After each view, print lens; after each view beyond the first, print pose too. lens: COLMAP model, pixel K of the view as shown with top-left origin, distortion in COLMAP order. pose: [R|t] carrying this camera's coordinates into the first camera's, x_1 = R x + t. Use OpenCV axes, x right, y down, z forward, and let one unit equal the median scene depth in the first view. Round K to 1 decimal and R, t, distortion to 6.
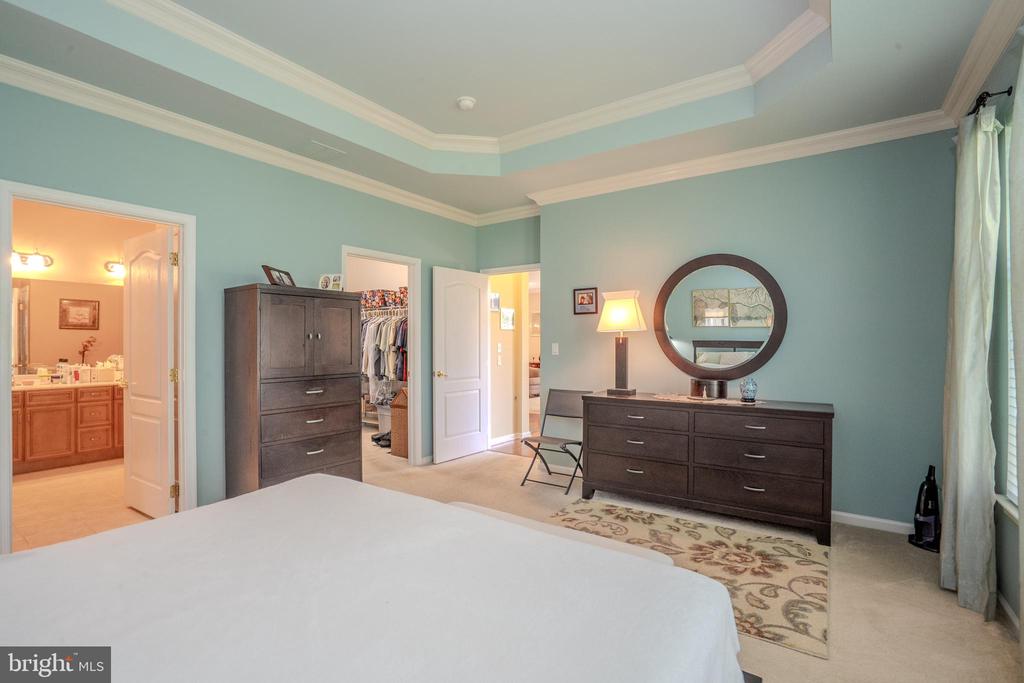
lens RADIAL K [[471.3, 0, 514.1], [0, 471.3, 339.7], [0, 0, 1]] dist [-0.055548, 0.018597]
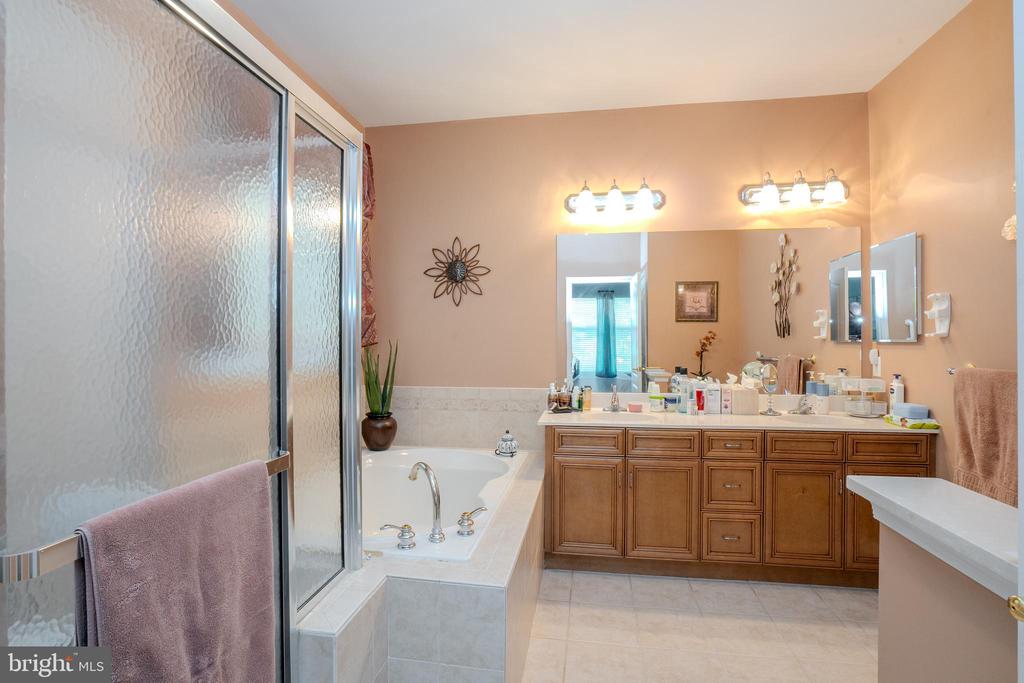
lens RADIAL K [[471.3, 0, 514.1], [0, 471.3, 339.7], [0, 0, 1]] dist [-0.055548, 0.018597]
pose [[0.436167, 0.000756, -0.899866, -0.564726], [0.003027, 0.999993, 0.002308, 0.005348], [0.899861, -0.003731, 0.436161, 0.564107]]
